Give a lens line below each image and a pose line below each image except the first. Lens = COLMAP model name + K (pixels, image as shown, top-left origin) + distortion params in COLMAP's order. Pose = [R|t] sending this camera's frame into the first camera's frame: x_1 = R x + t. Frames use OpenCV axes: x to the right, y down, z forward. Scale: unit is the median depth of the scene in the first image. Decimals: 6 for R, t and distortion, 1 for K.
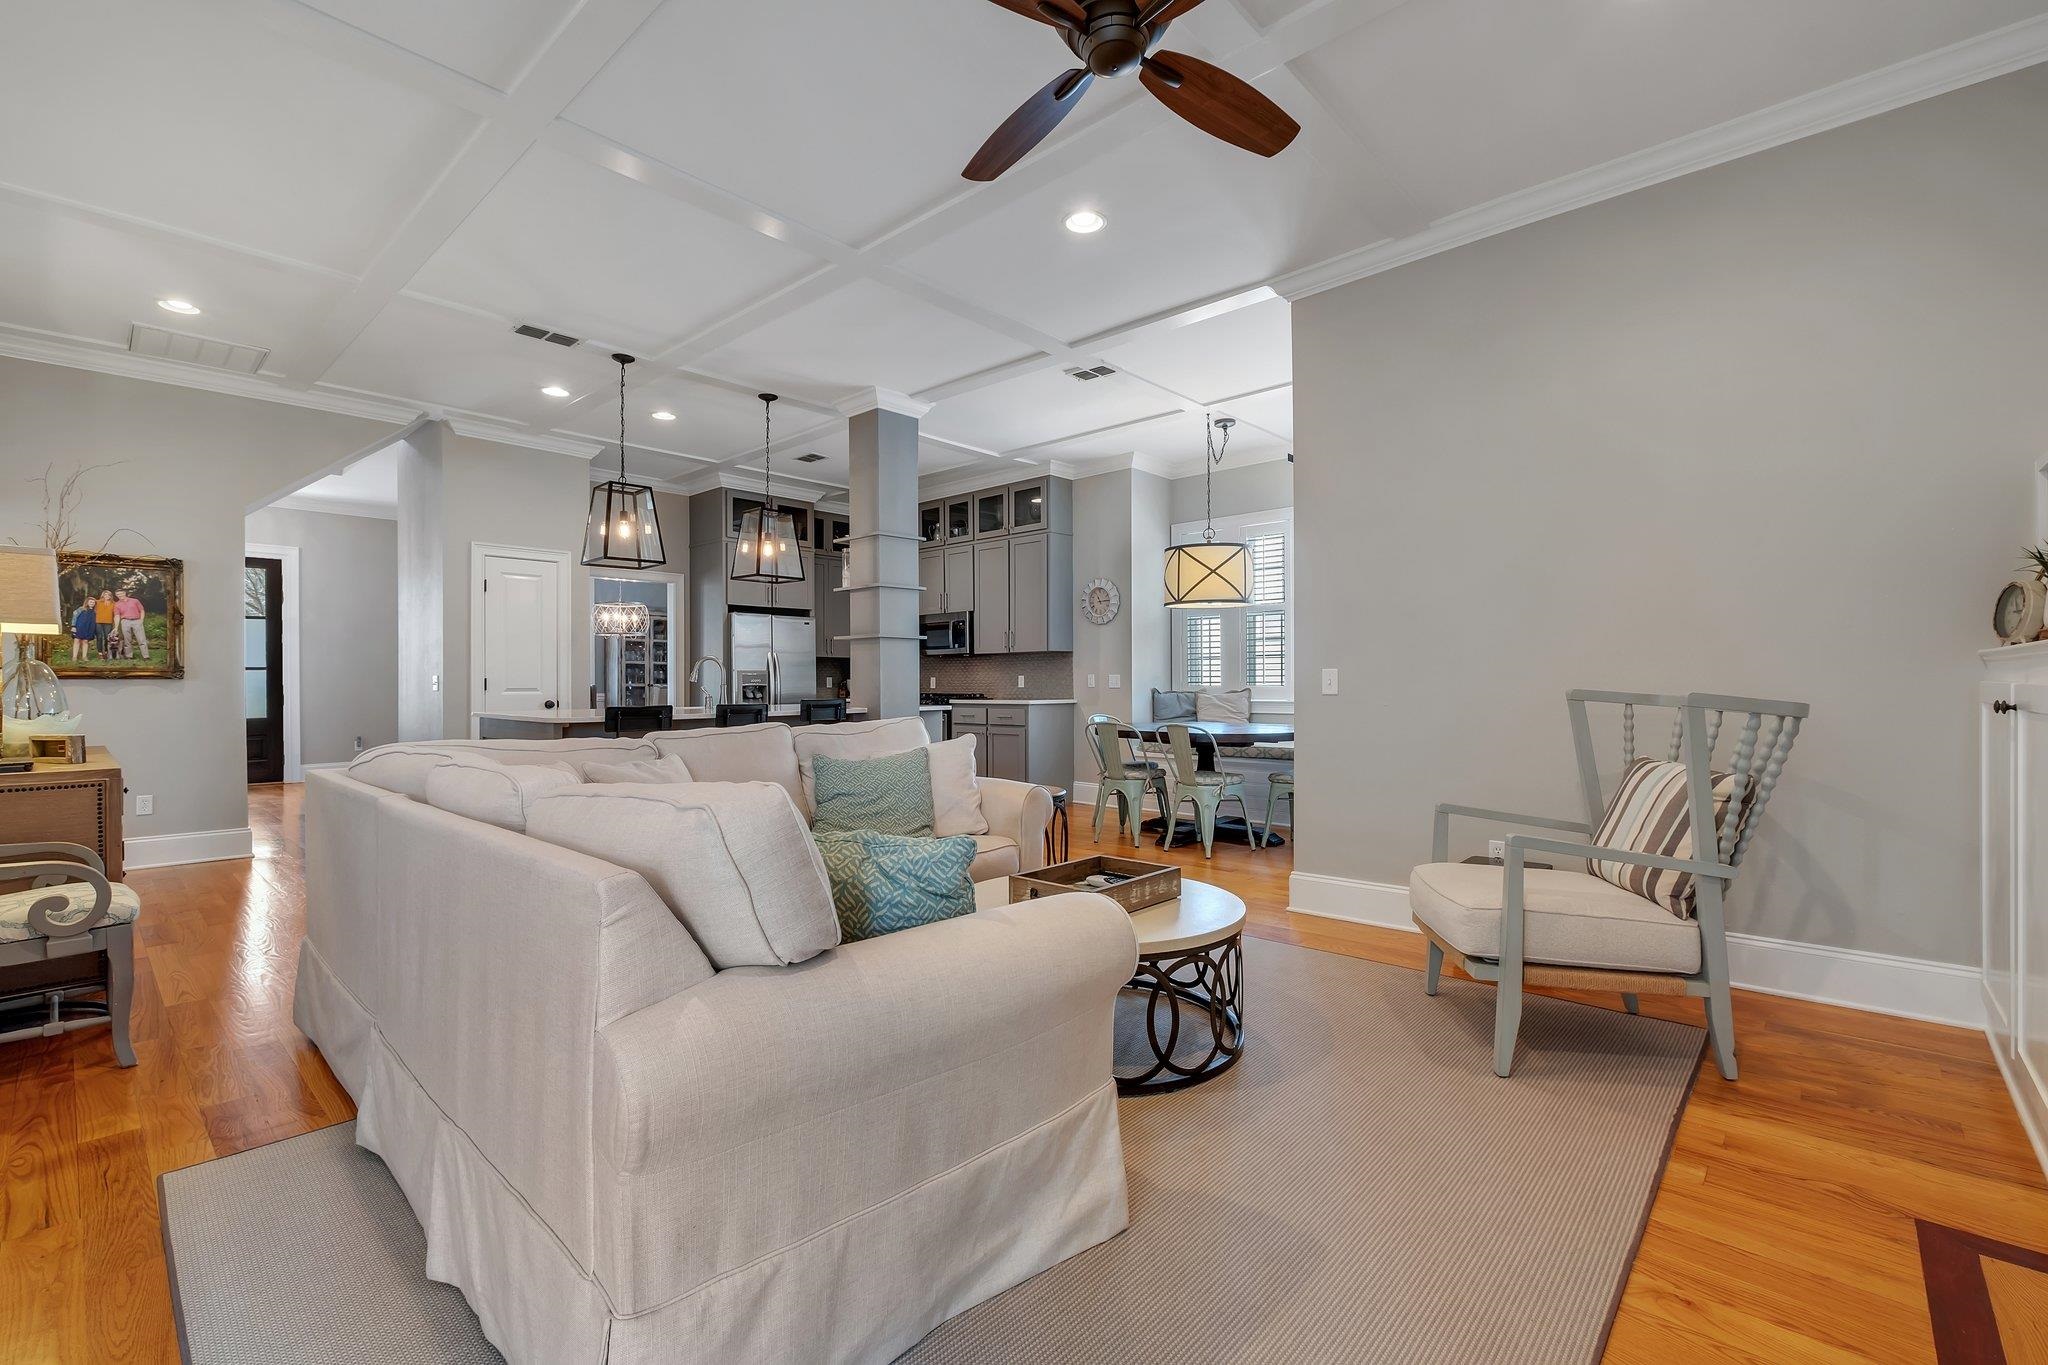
lens RADIAL K [[903.0, 0, 1025.3], [0, 903.0, 683.9], [0, 0, 1]] dist [-0.006335, -0.000231]
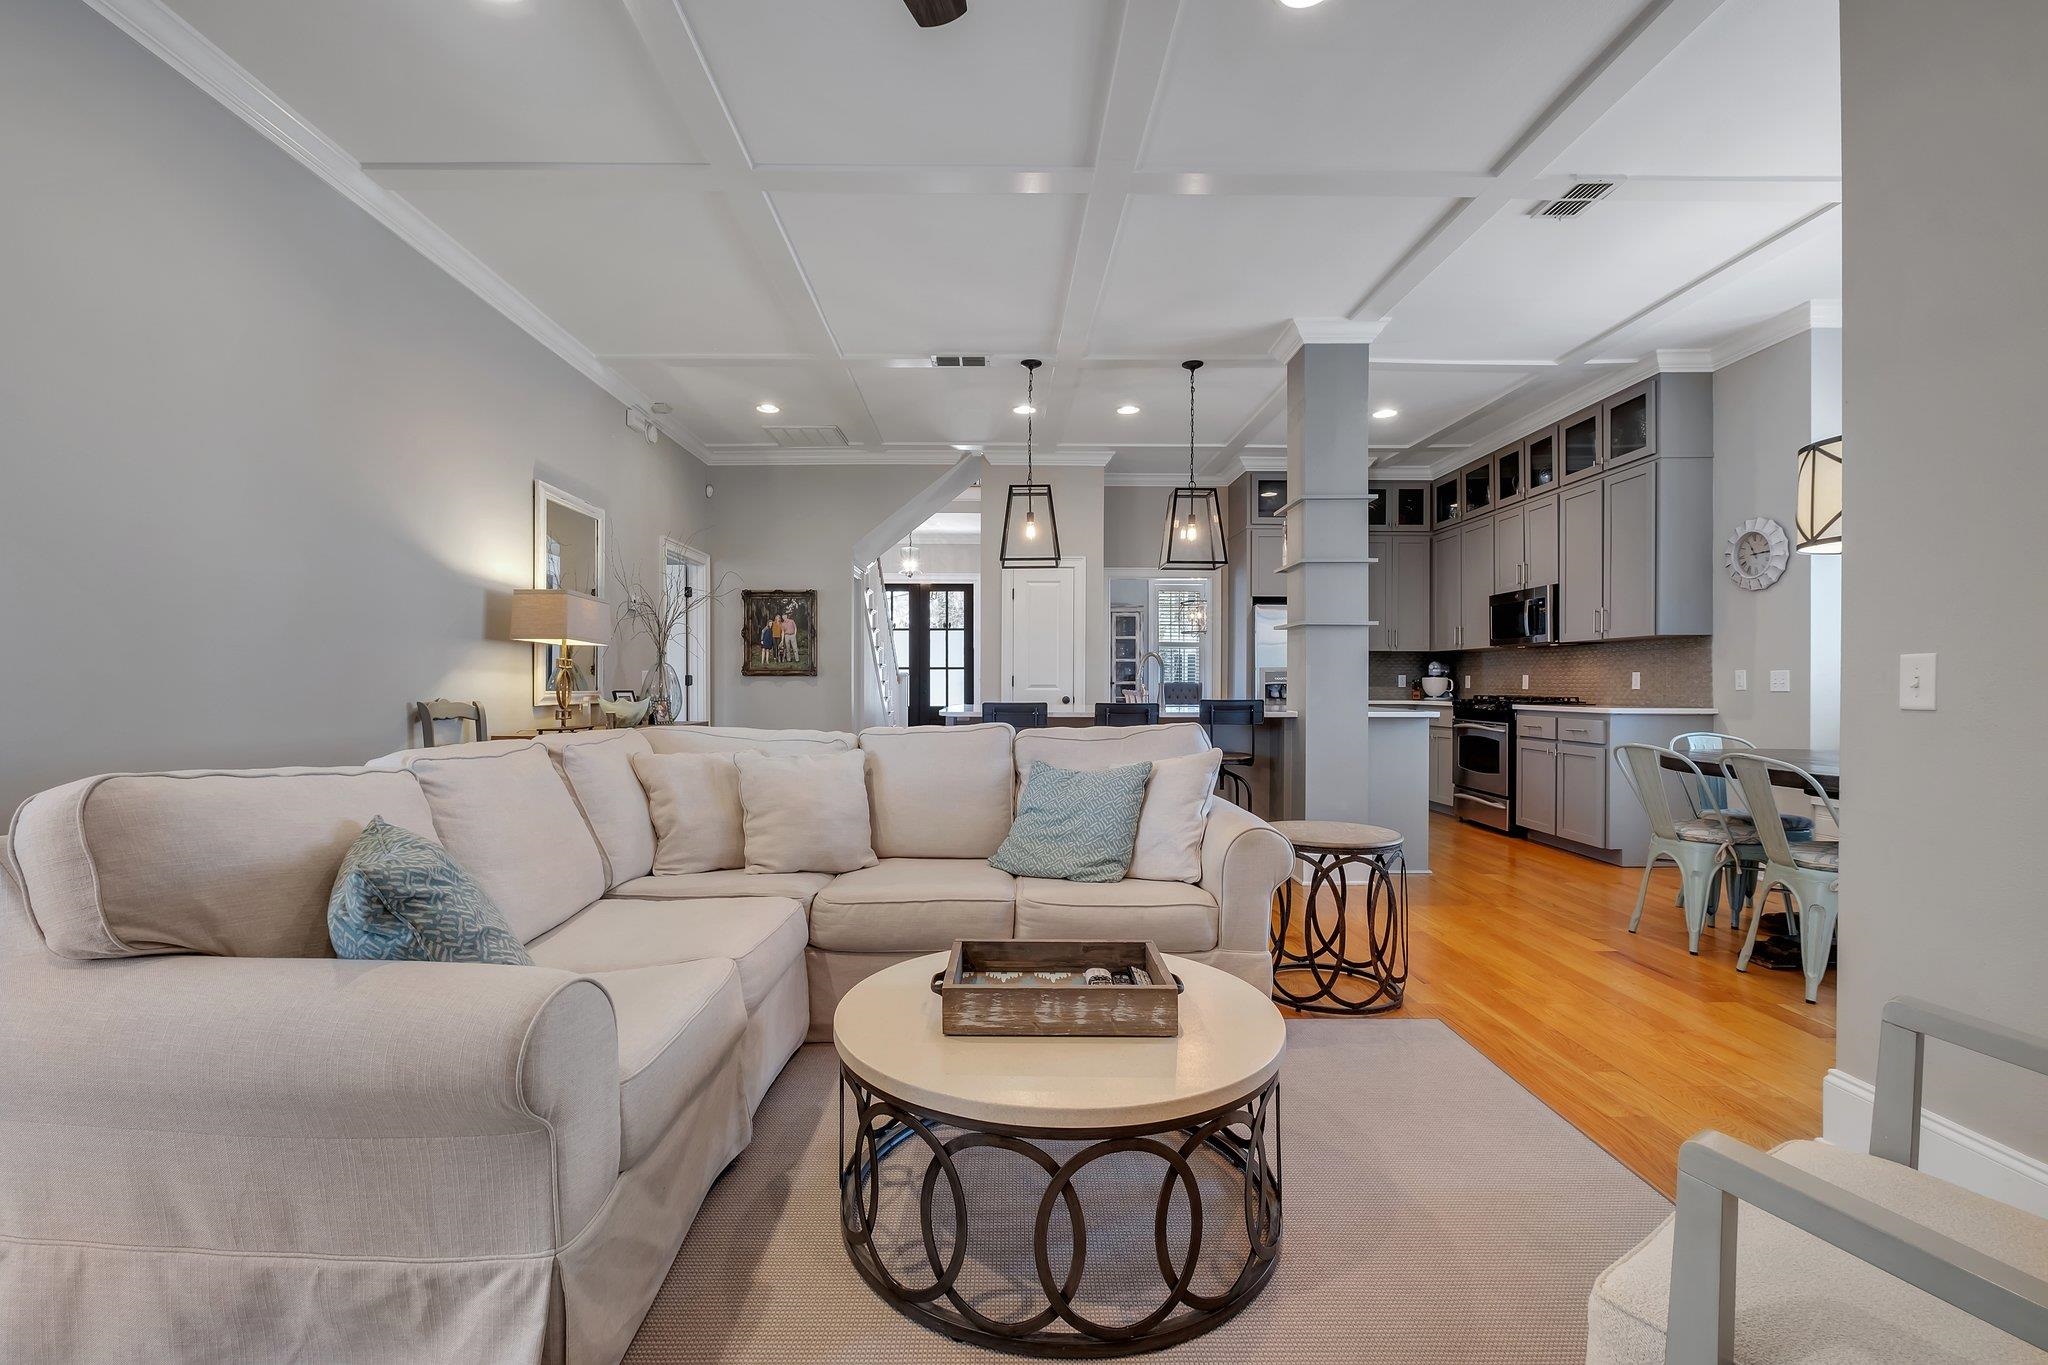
lens RADIAL K [[903.0, 0, 993.7], [0, 903.0, 687.2], [0, 0, 1]] dist [-0.006335, -0.000231]
pose [[0.670470, 0.009505, -0.741876, 0.244812], [-0.005692, 0.999954, 0.007668, -0.000262], [0.741915, -0.000918, 0.670494, 0.233842]]
